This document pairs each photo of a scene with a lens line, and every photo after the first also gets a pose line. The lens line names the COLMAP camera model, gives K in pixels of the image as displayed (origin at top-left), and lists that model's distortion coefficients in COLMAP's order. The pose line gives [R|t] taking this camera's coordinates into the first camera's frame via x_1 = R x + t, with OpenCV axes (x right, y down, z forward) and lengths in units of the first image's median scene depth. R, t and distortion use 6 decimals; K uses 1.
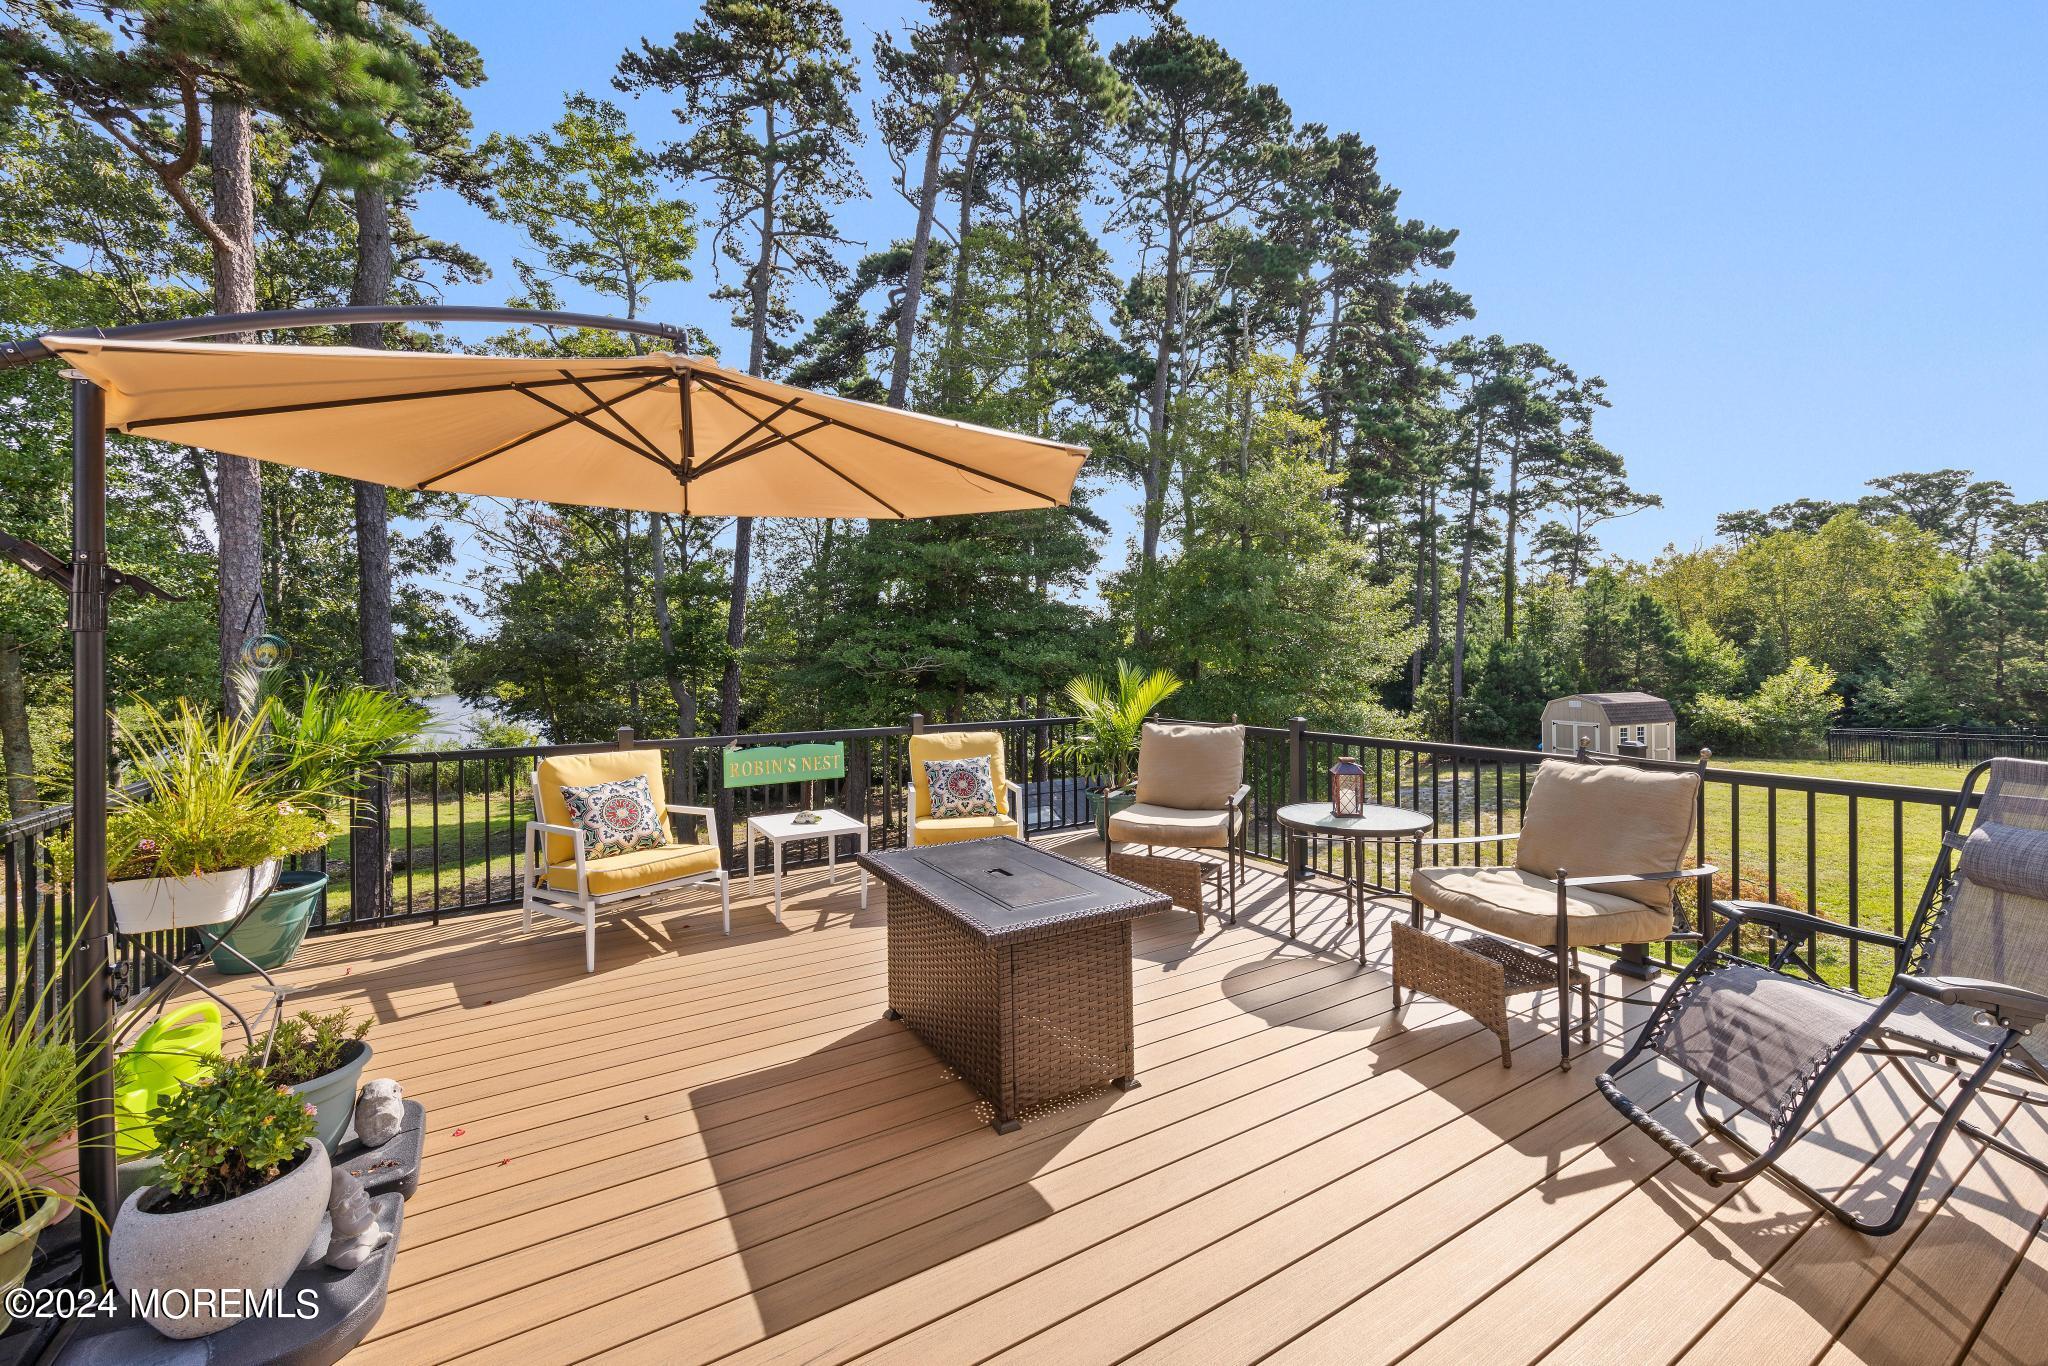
lens RADIAL K [[816.0, 0, 1045.0], [0, 816.0, 667.6], [0, 0, 1]] dist [0.001760, -0.000155]
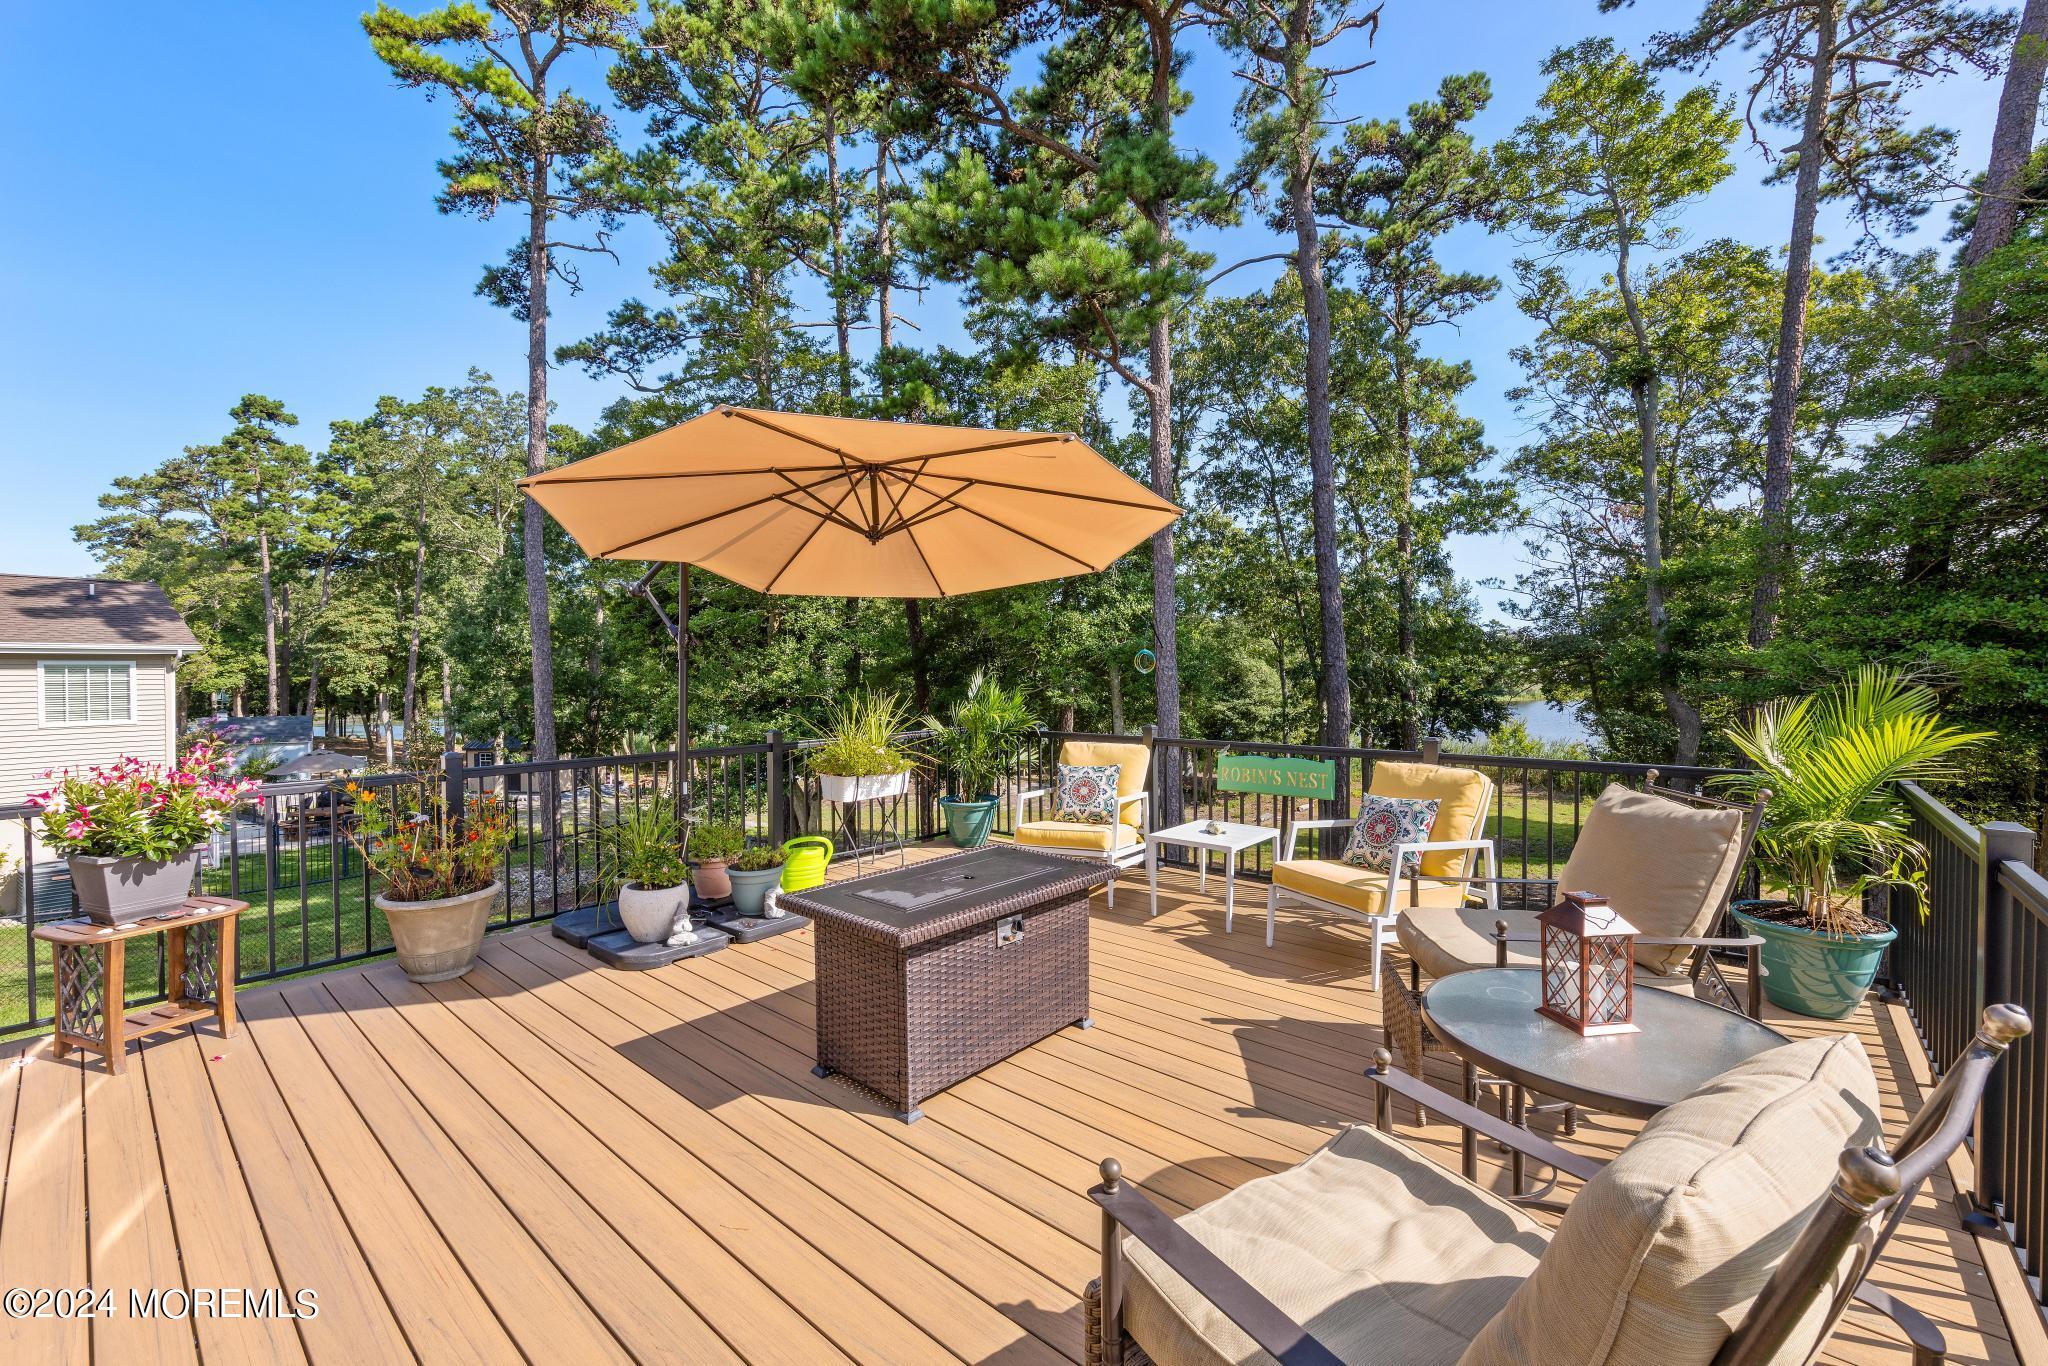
lens RADIAL K [[835.3, 0, 1028.2], [0, 835.3, 687.2], [0, 0, 1]] dist [0.008569, 0.000888]
pose [[0.305475, 0.027465, -0.951804, 0.626218], [-0.008335, 0.999623, 0.026169, -0.012678], [0.952164, -0.000060, 0.305589, 0.487971]]
